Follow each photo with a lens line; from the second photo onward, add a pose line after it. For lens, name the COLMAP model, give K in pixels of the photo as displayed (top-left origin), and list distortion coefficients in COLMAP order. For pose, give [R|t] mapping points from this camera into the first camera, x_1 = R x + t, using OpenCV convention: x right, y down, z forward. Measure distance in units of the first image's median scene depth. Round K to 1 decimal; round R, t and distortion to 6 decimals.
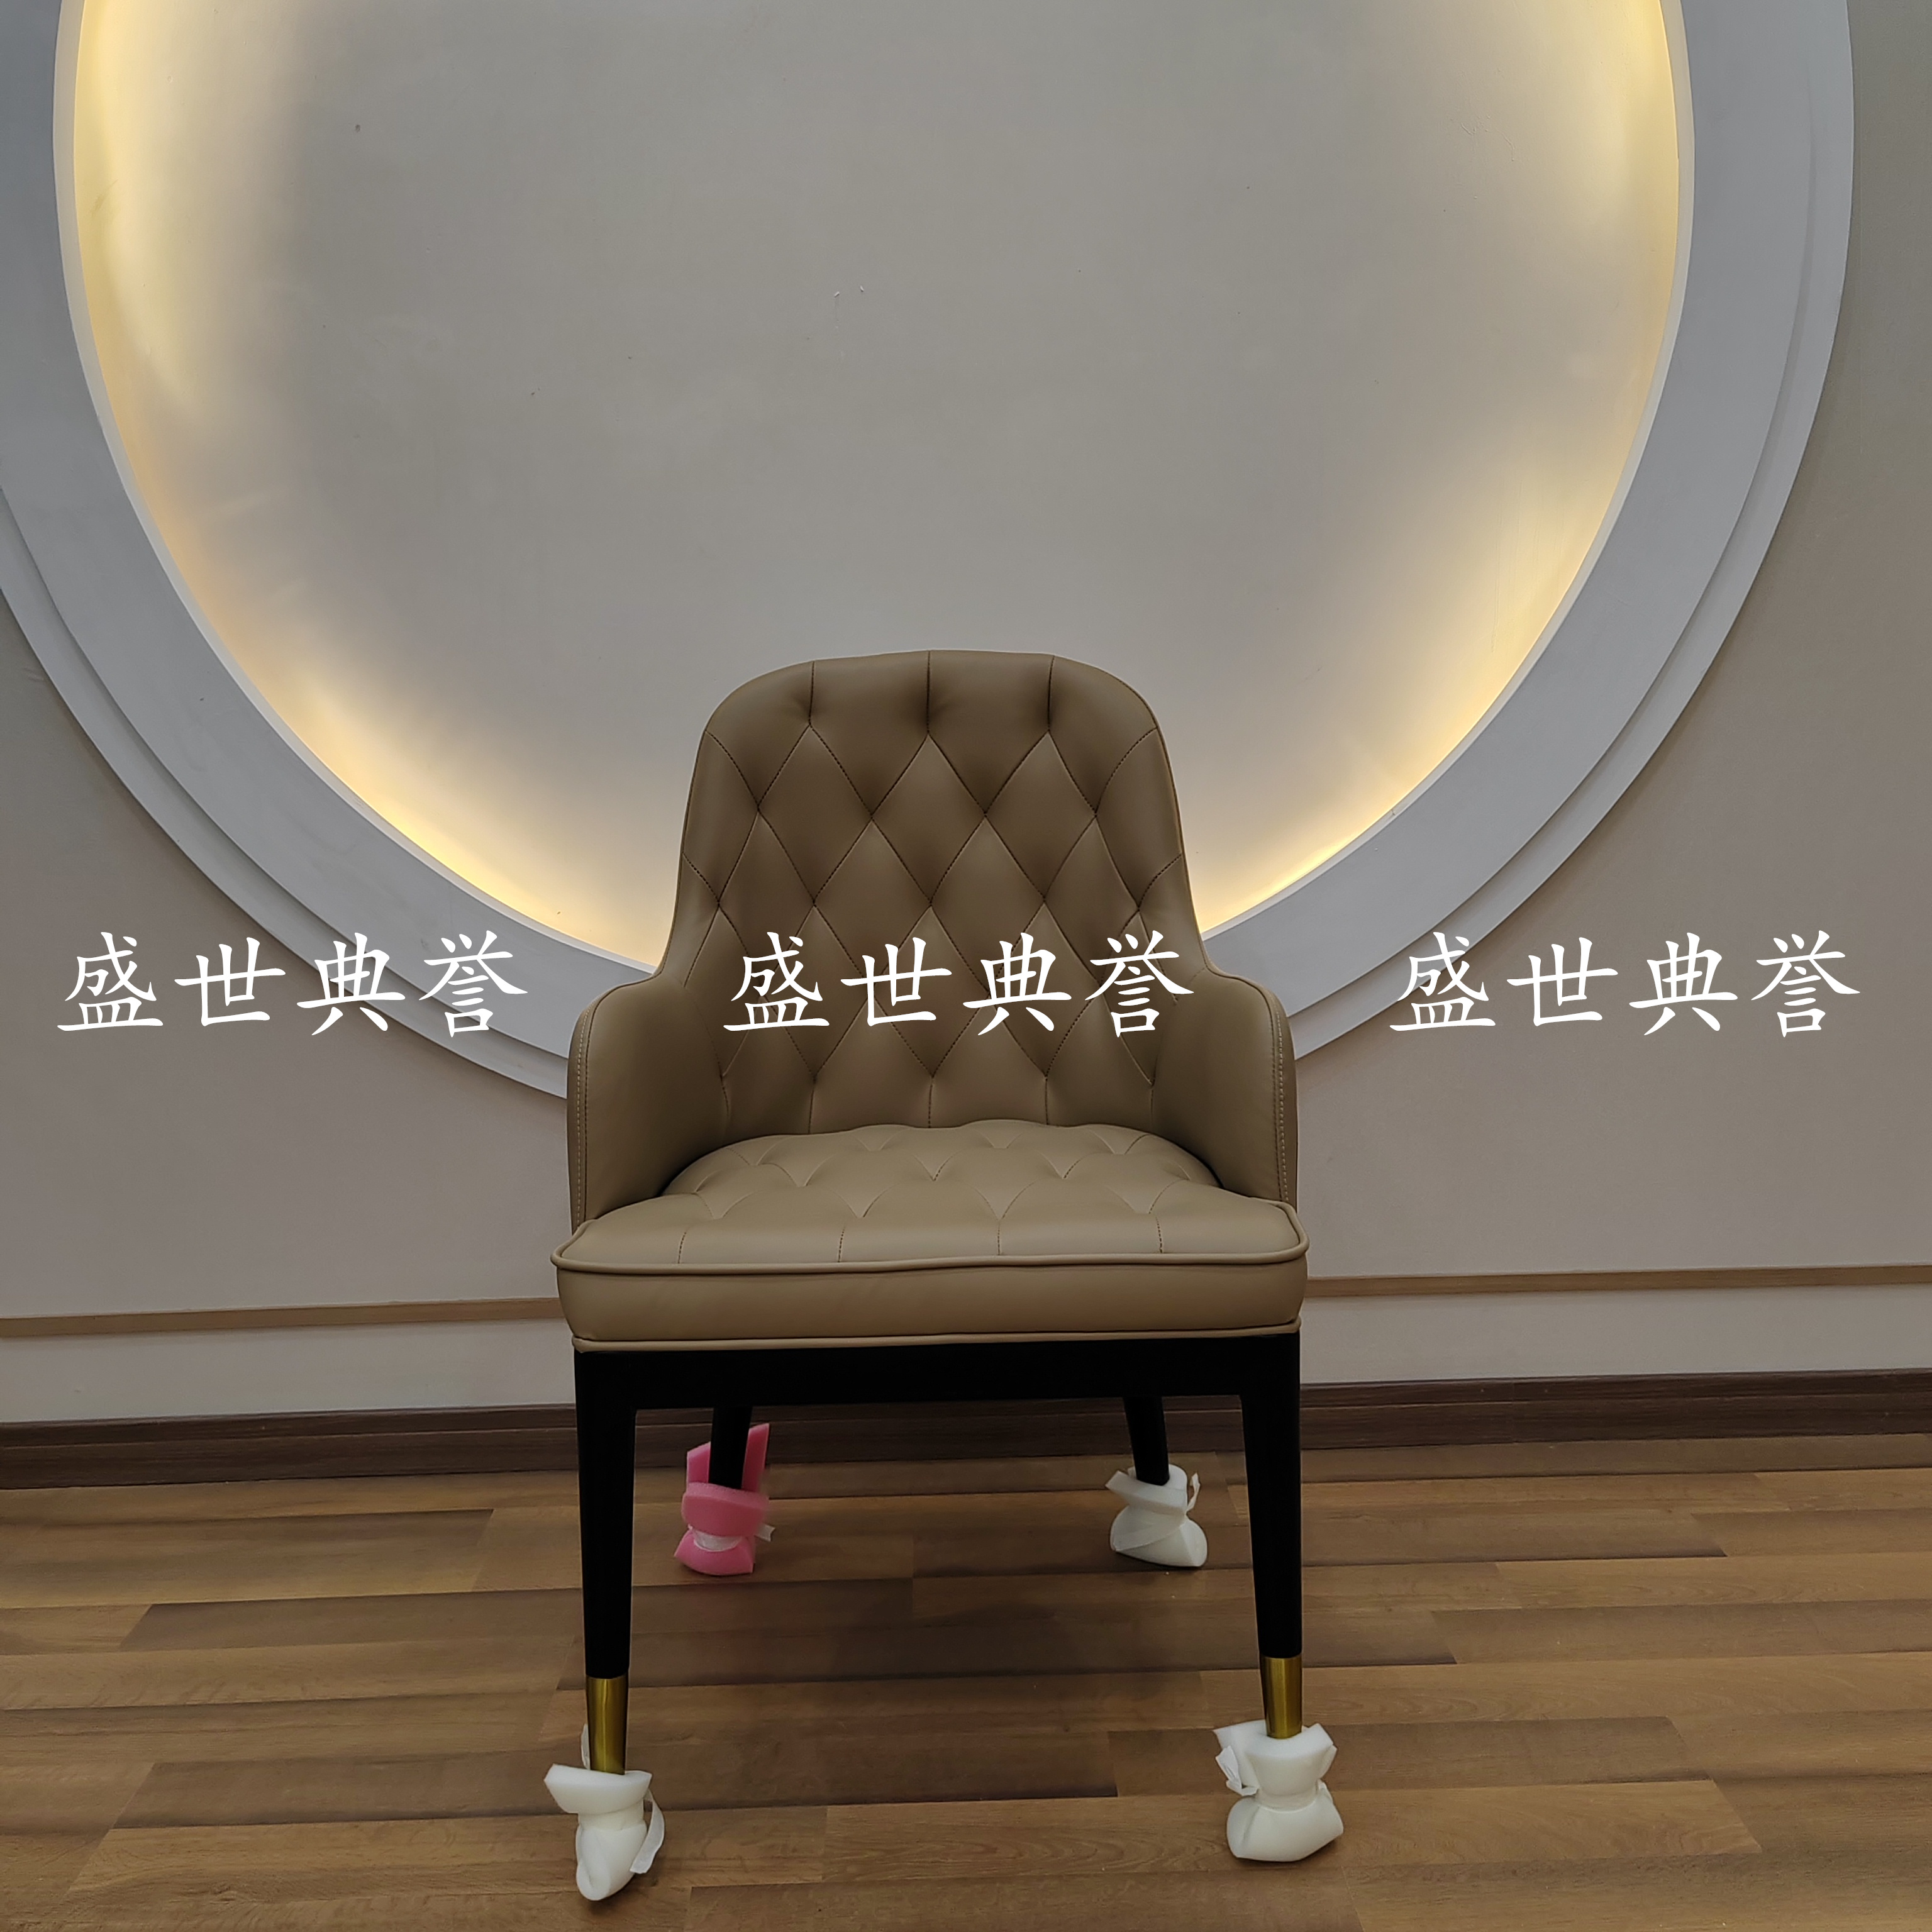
lens RADIAL K [[1970.4, 0, 960.9], [0, 1970.4, 953.6], [0, 0, 1]] dist [0.073644, -0.092788]
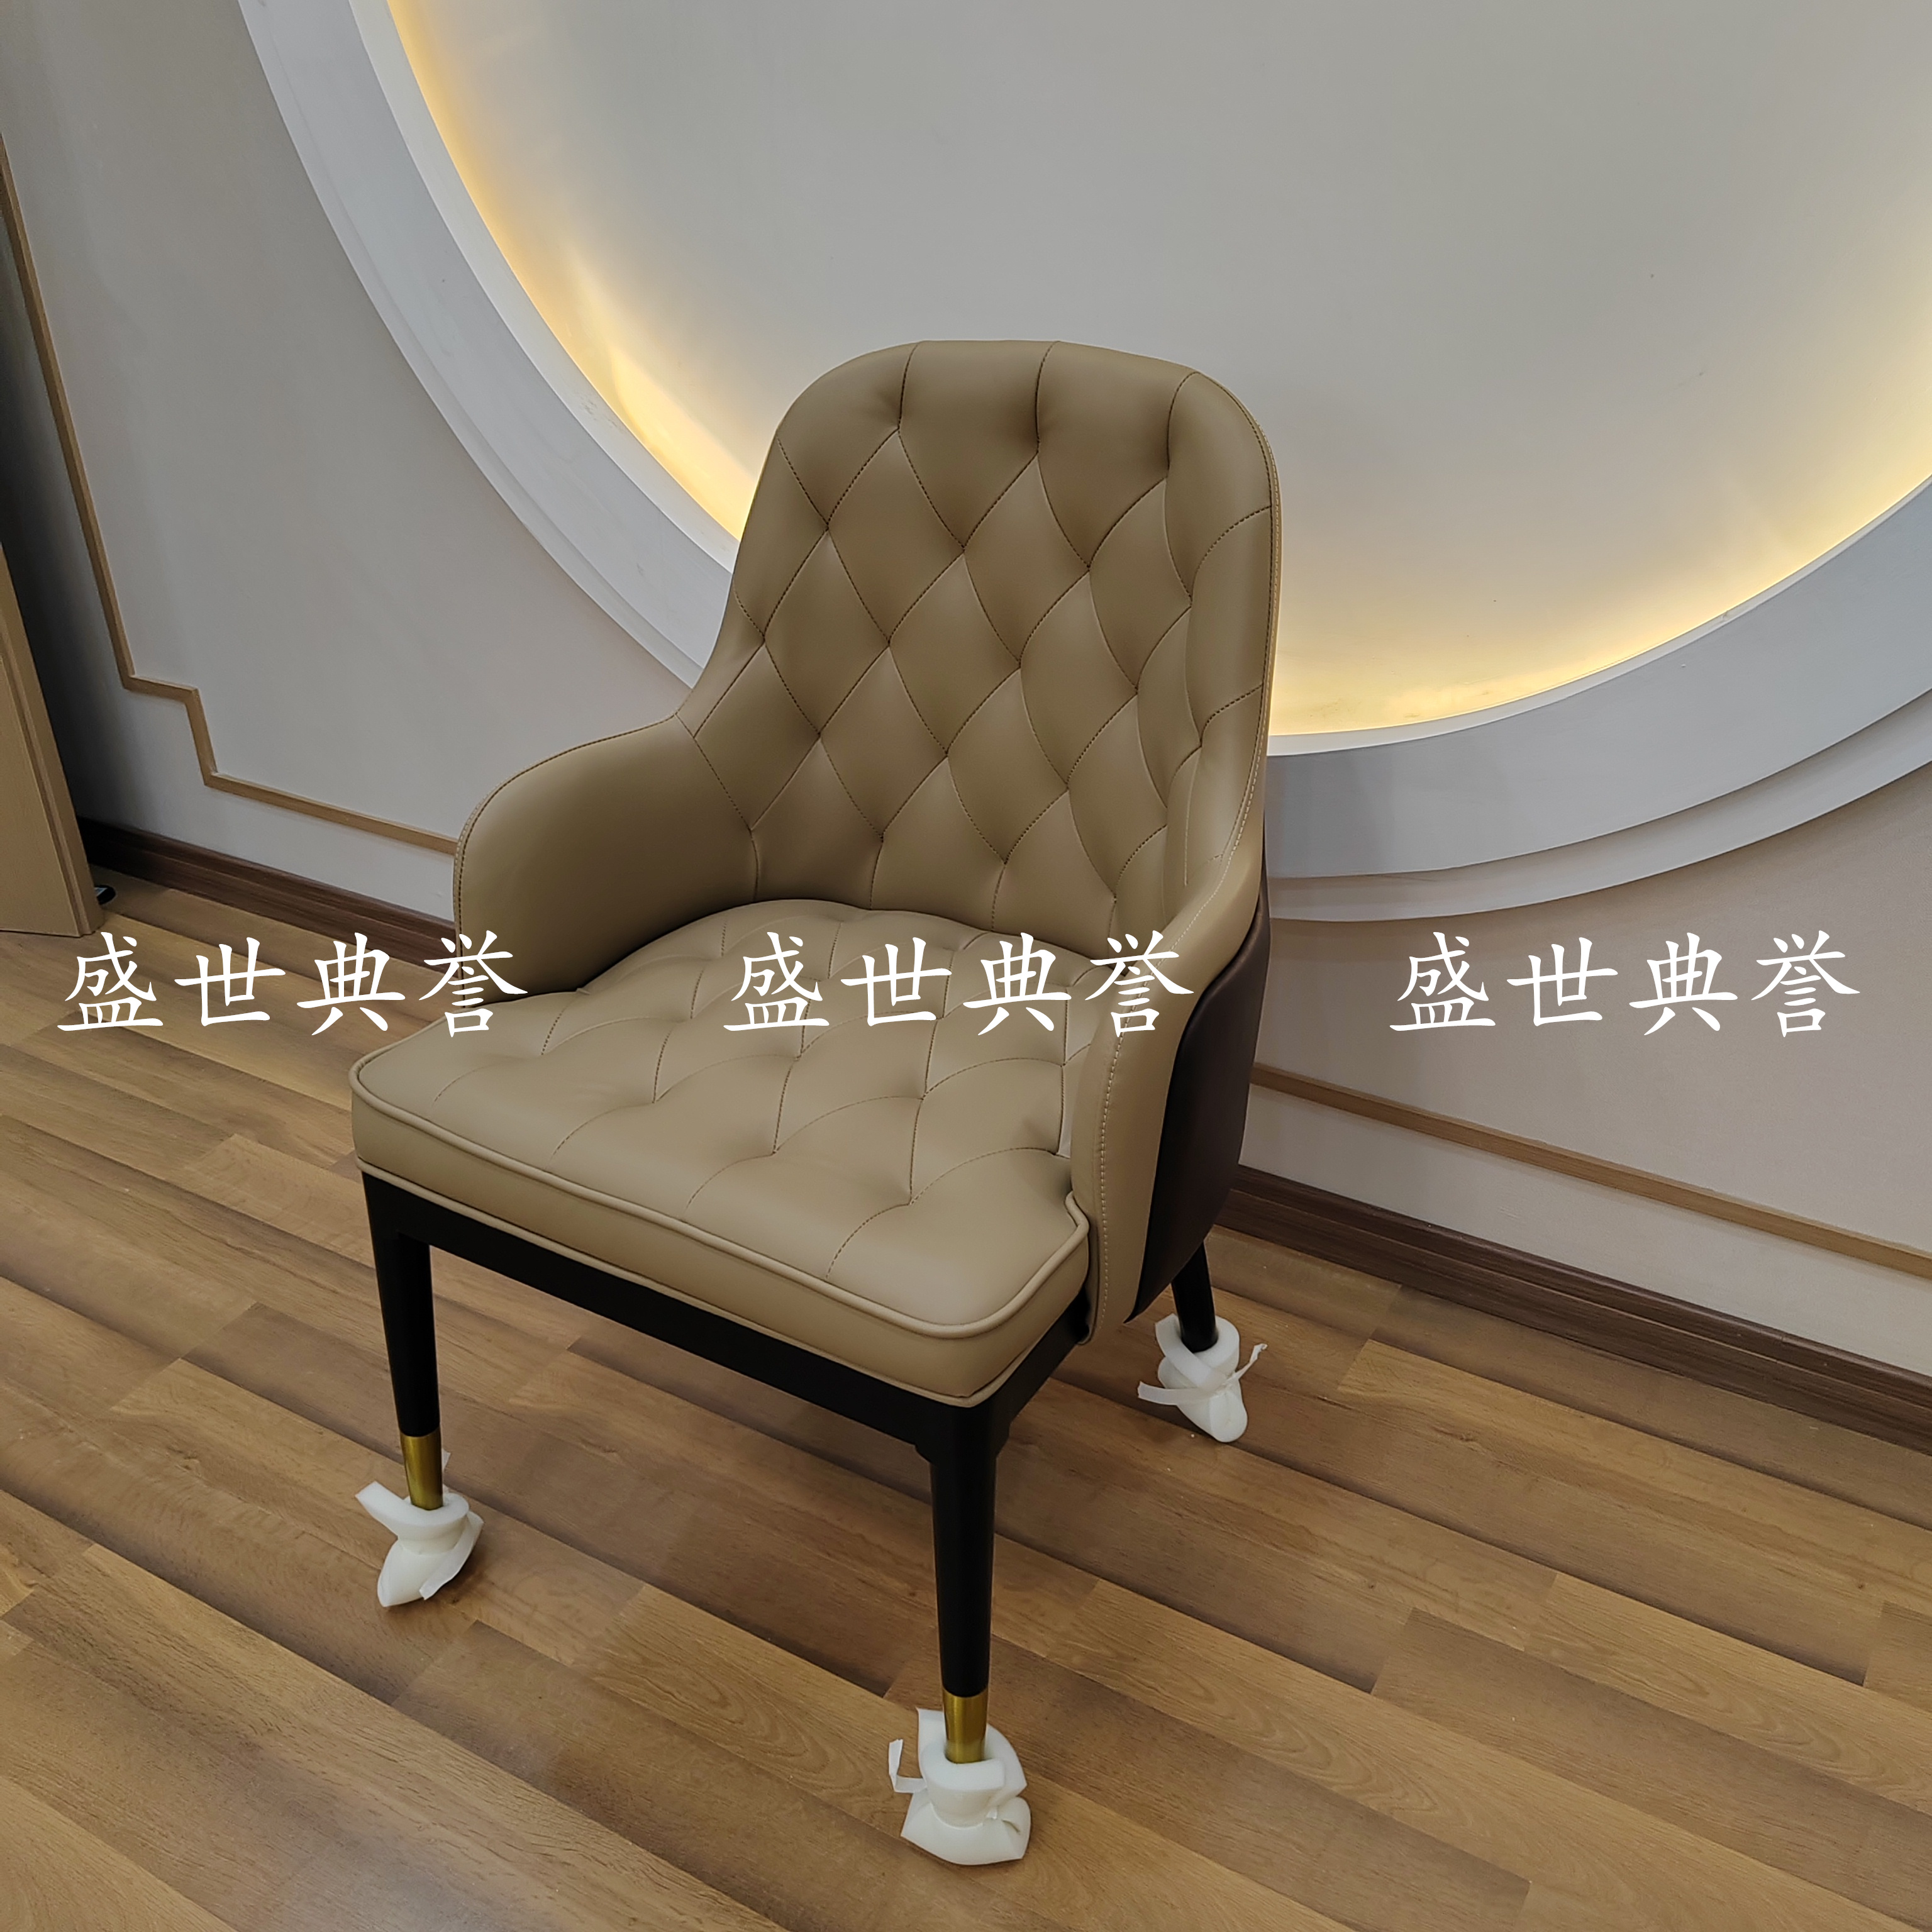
lens RADIAL K [[1970.4, 0, 960.9], [0, 1970.4, 953.6], [0, 0, 1]] dist [0.073644, -0.092788]
pose [[0.847177, 0.262067, -0.462182, 0.429197], [-0.074350, 0.919805, 0.385266, -0.262537], [0.526083, -0.292026, 0.798722, 0.330153]]
